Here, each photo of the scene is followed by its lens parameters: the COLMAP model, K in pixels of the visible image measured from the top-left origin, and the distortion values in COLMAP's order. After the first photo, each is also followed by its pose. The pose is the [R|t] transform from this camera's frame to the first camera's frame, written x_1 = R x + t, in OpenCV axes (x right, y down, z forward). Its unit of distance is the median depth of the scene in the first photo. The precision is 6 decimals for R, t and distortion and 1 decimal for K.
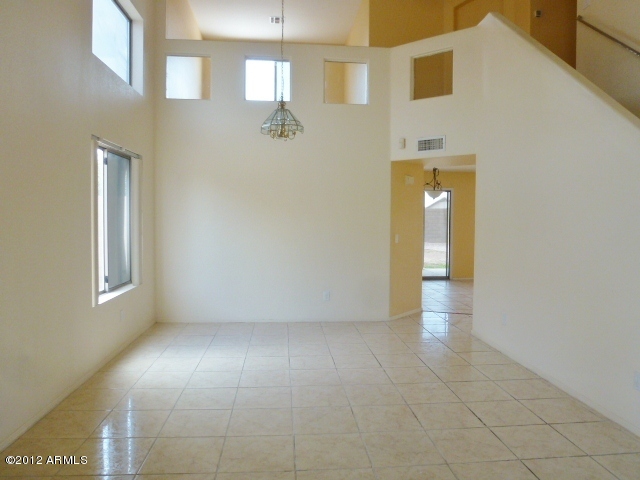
lens RADIAL K [[472.4, 0, 320.0], [0, 472.4, 240.0], [0, 0, 1]] dist [-0.035517, 0.002453]
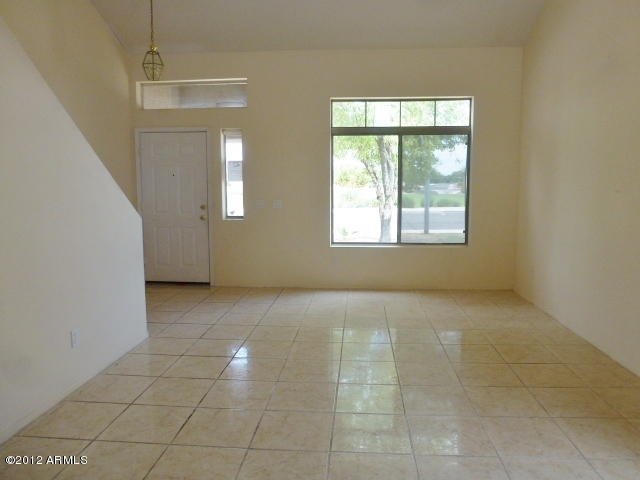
lens RADIAL K [[472.4, 0, 320.0], [0, 472.4, 240.0], [0, 0, 1]] dist [-0.035517, 0.002453]
pose [[-0.987299, -0.021295, 0.157441, -0.027001], [0.003613, 0.987711, 0.156252, -0.075987], [-0.158834, 0.154836, -0.975089, 1.816395]]
